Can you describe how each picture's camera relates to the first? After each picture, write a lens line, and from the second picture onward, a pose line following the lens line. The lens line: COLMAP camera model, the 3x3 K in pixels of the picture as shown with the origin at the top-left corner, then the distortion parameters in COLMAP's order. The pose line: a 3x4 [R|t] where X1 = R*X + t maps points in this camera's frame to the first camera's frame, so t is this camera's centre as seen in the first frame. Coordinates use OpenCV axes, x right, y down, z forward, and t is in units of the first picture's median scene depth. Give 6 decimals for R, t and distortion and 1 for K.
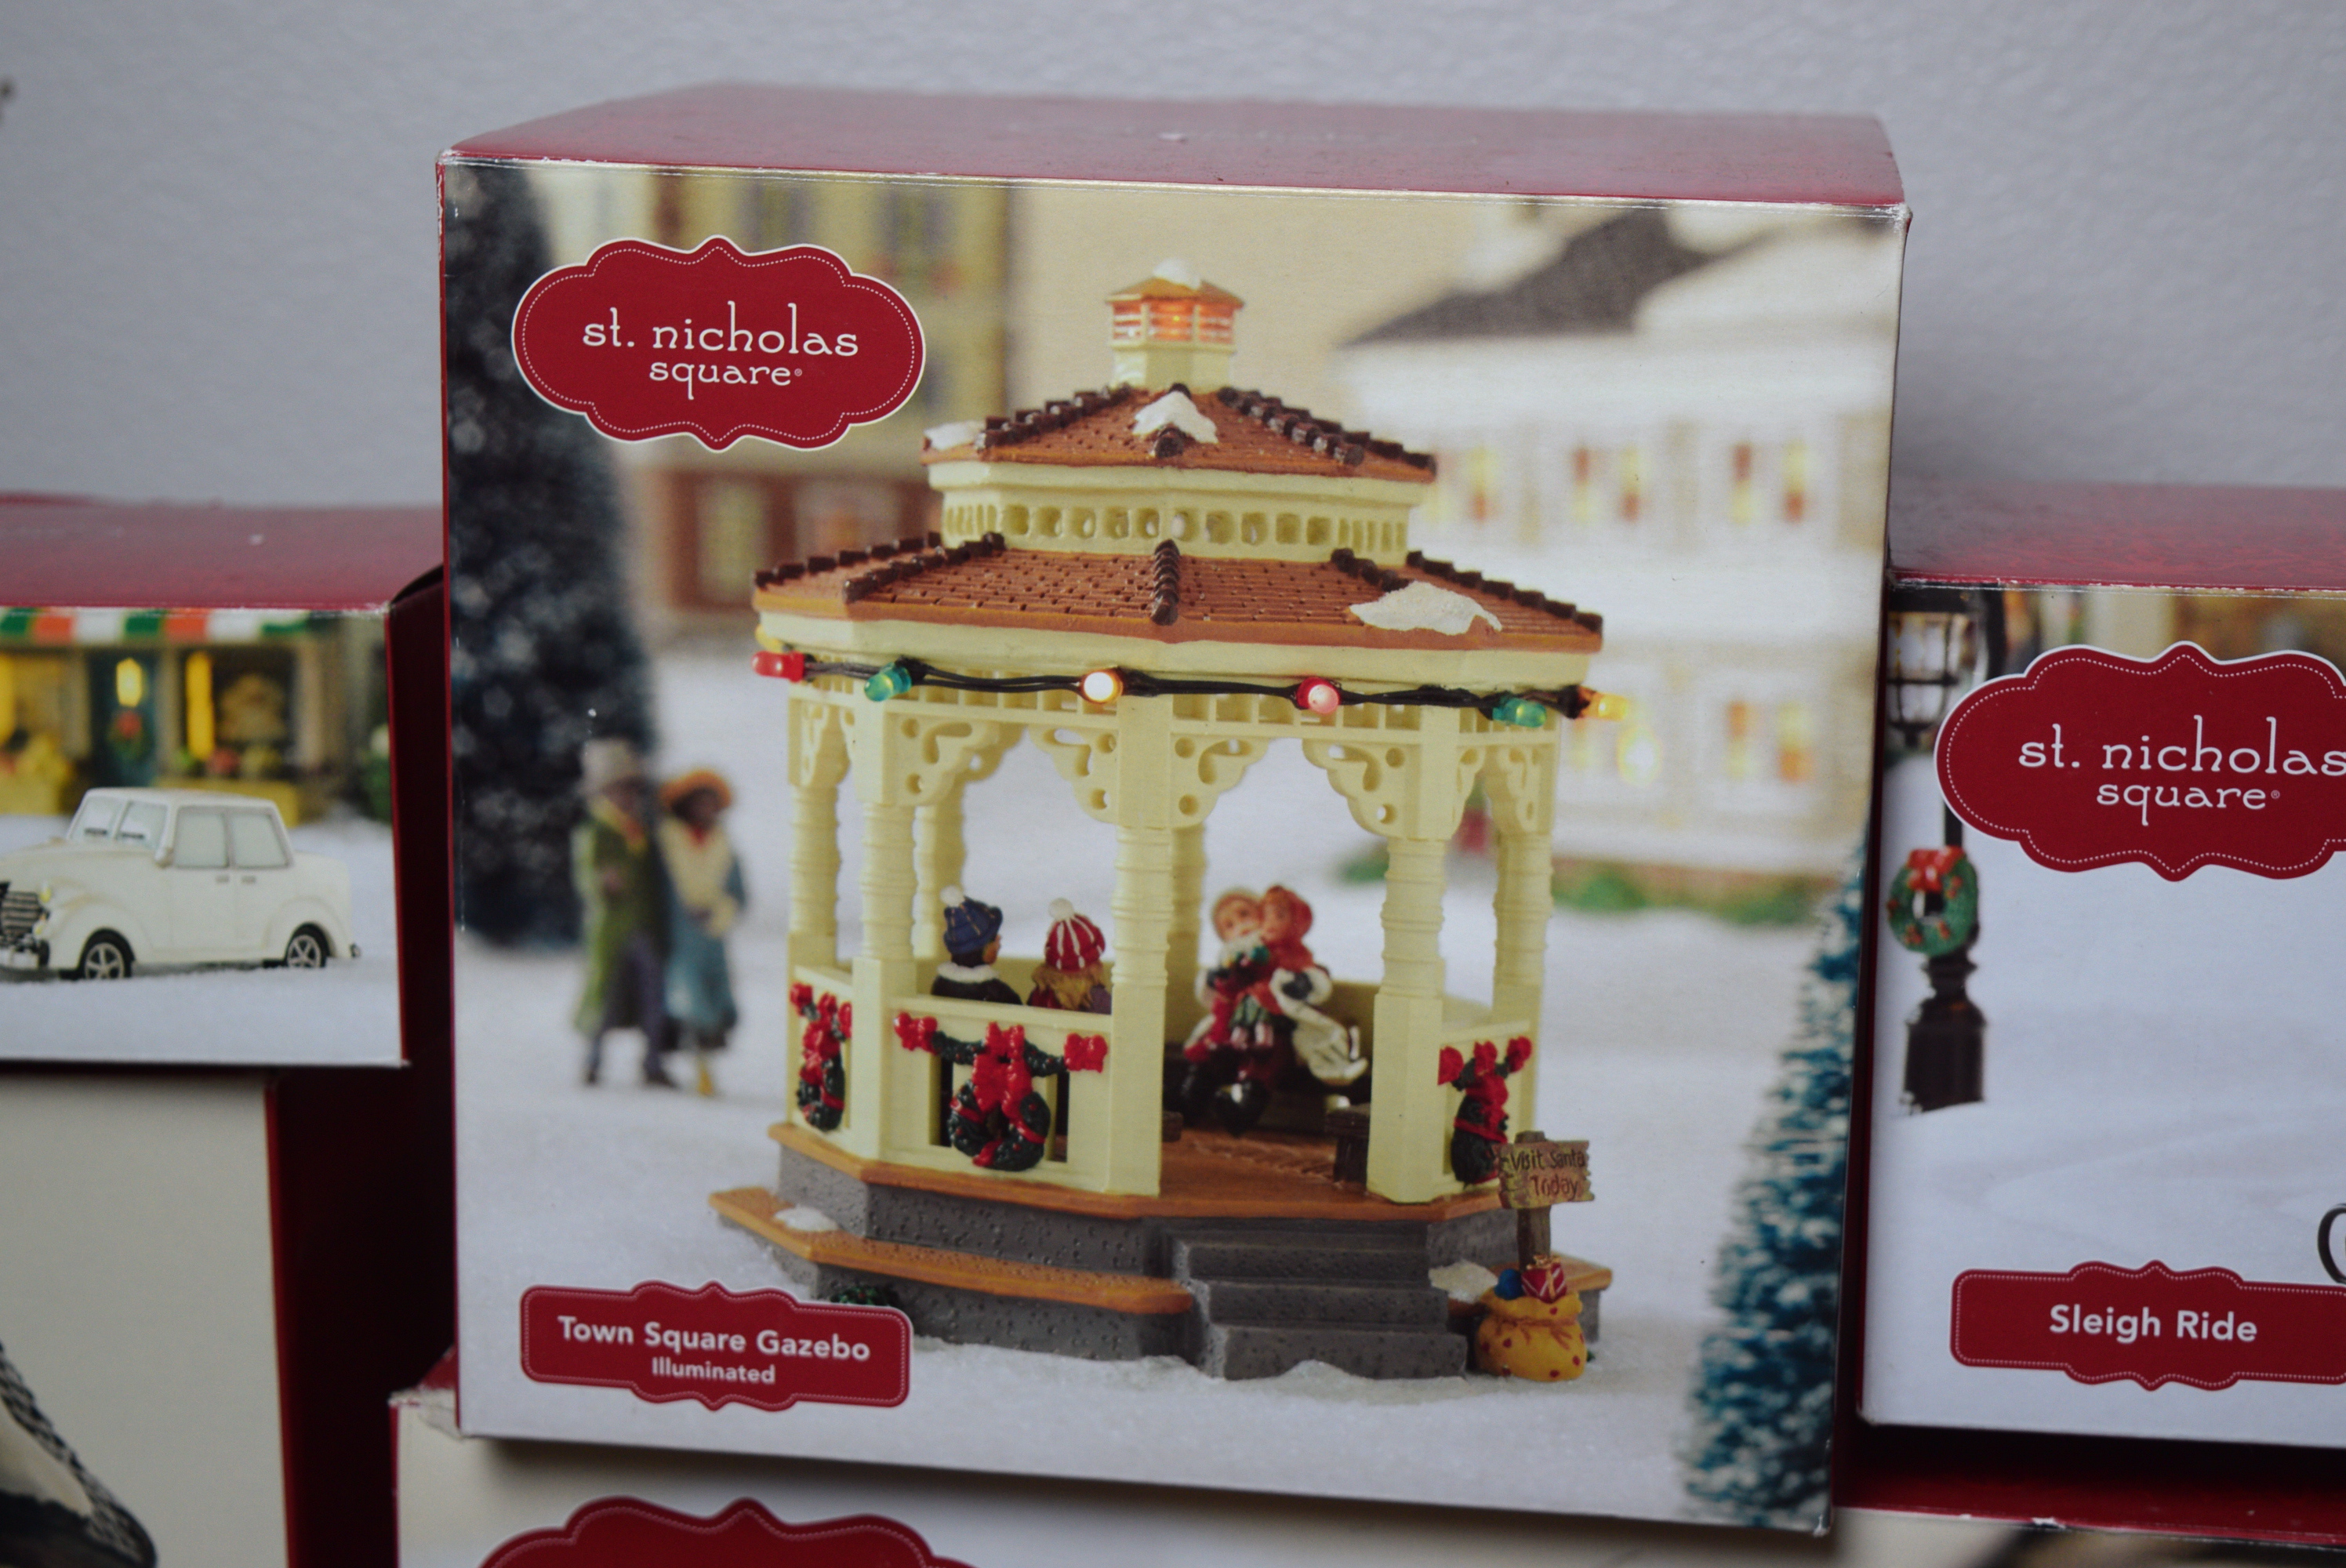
lens RADIAL K [[4410.7, 0, 1160.7], [0, 4410.7, 781.2], [0, 0, 1]] dist [0.025021, 0.000000]
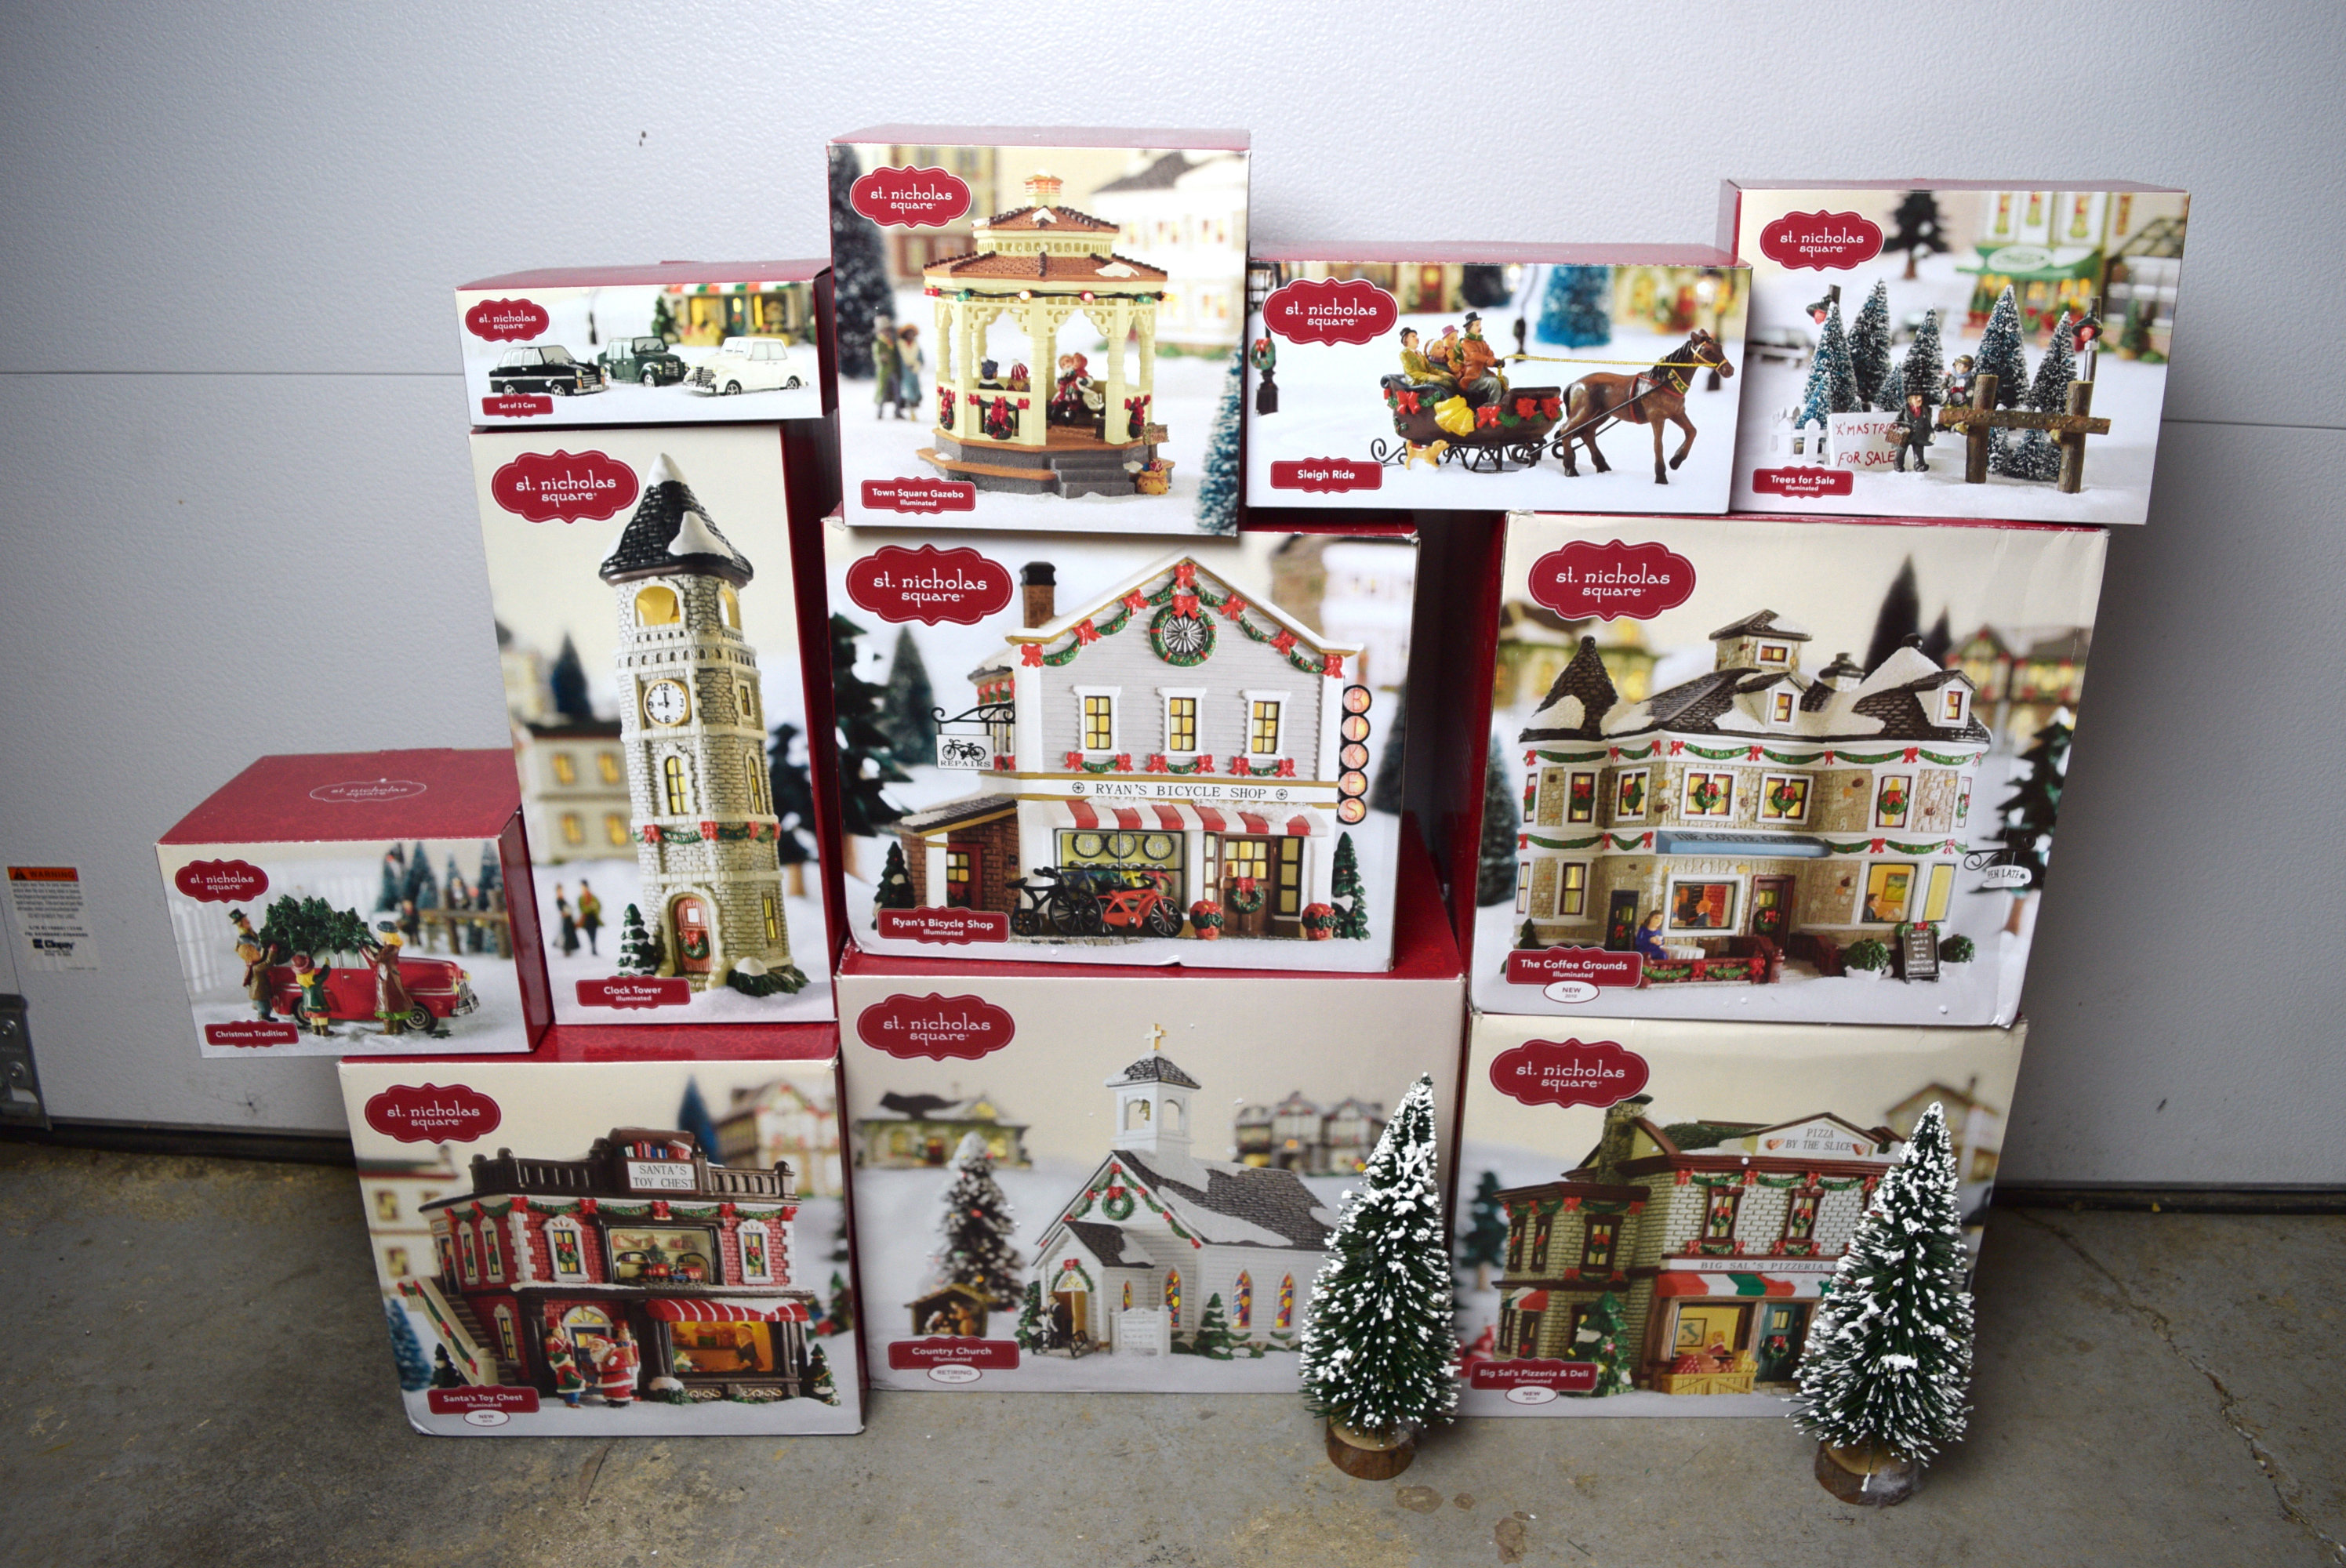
lens RADIAL K [[1849.6, 0, 1175.2], [0, 1849.6, 774.3], [0, 0, 1]] dist [-0.094830, 0.021507]
pose [[0.994920, -0.040966, 0.091956, -0.043387], [0.024290, 0.984158, 0.175623, 0.096679], [-0.097693, -0.172497, 0.980153, -0.488253]]
